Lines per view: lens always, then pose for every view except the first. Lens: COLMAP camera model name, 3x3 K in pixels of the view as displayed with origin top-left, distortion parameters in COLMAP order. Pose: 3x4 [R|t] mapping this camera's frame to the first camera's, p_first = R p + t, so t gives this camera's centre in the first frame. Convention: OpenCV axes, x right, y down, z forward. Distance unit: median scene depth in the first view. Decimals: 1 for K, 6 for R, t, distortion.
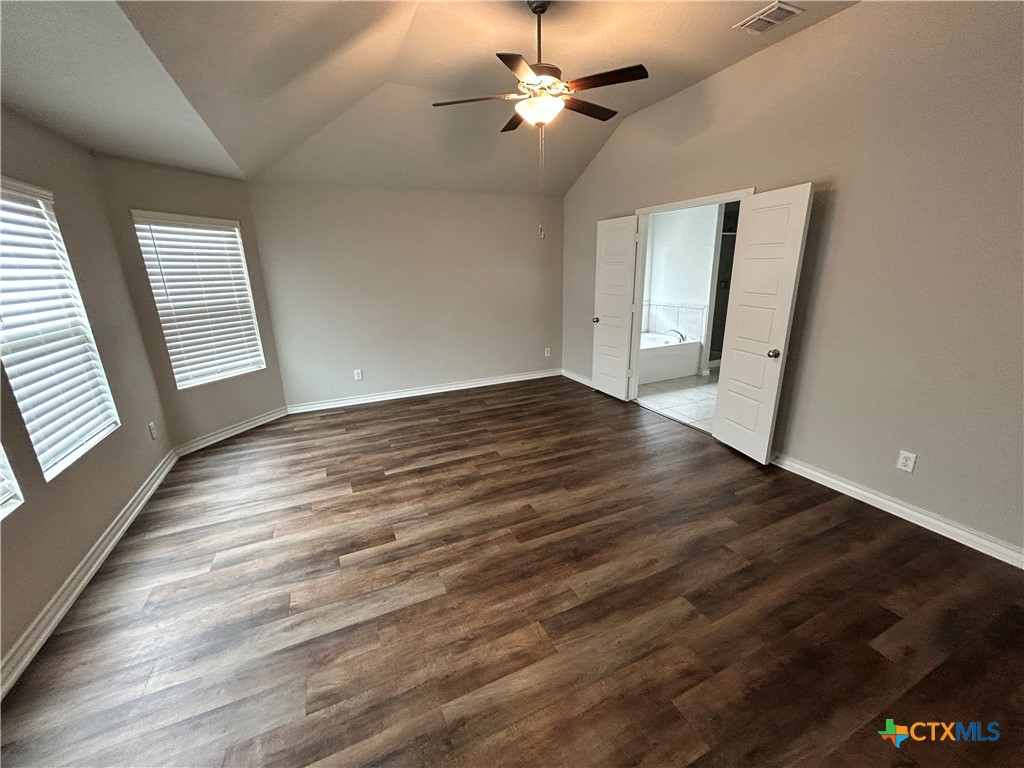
lens RADIAL K [[416.1, 0, 516.1], [0, 416.1, 379.8], [0, 0, 1]] dist [0.001877, -0.000383]
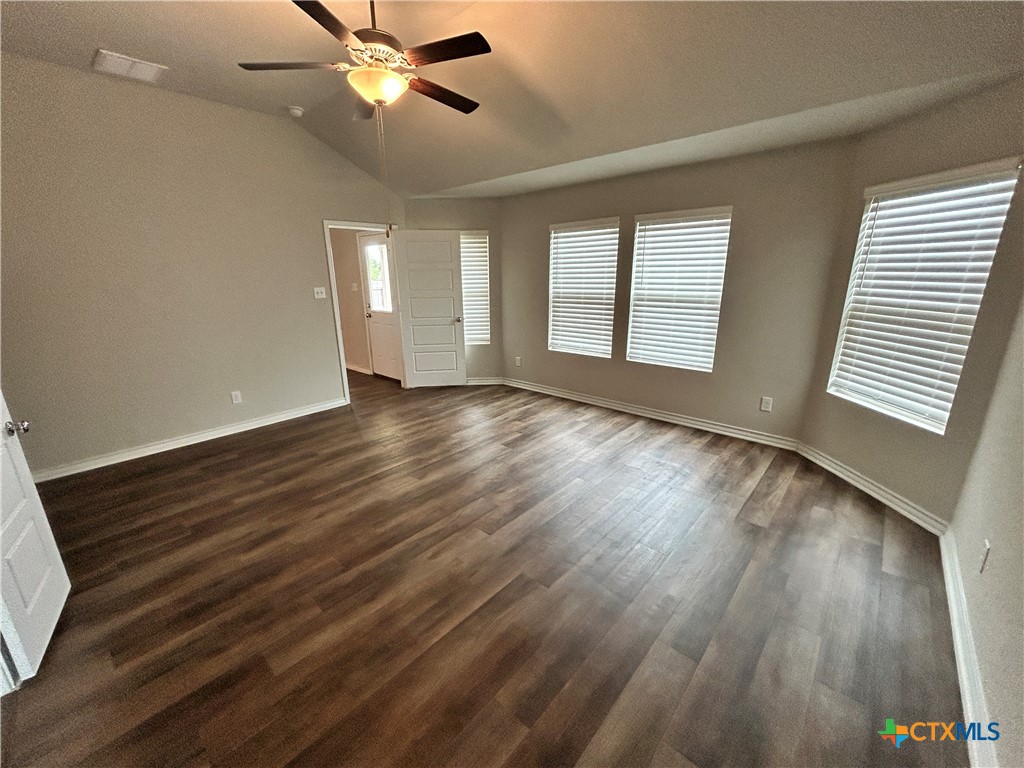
lens RADIAL K [[416.1, 0, 512.6], [0, 416.1, 382.1], [0, 0, 1]] dist [0.001877, -0.000383]
pose [[-0.922500, 0.133675, -0.362111, 0.120755], [-0.067850, 0.867357, 0.493040, -0.352956], [0.379986, 0.479399, -0.791067, 1.301971]]
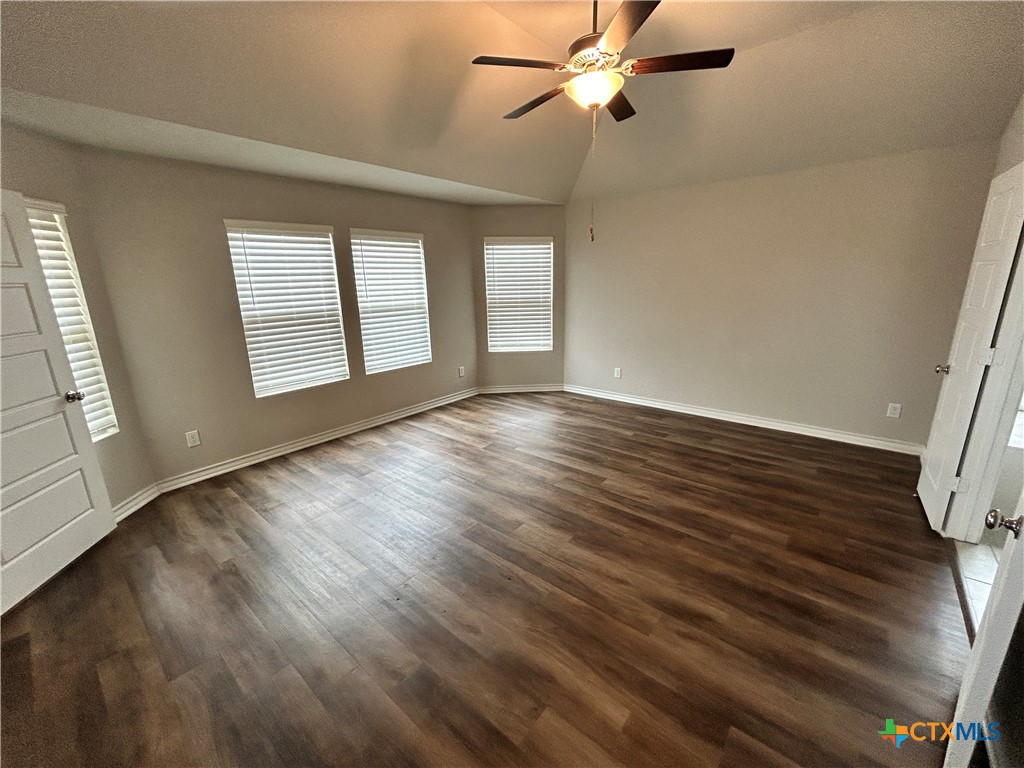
lens RADIAL K [[416.1, 0, 507.0], [0, 416.1, 385.9], [0, 0, 1]] dist [0.001877, -0.000383]
pose [[0.410135, 0.239129, -0.880117, 0.545965], [-0.226687, 0.961459, 0.155593, -0.099480], [0.883404, 0.135697, 0.448536, 0.347682]]
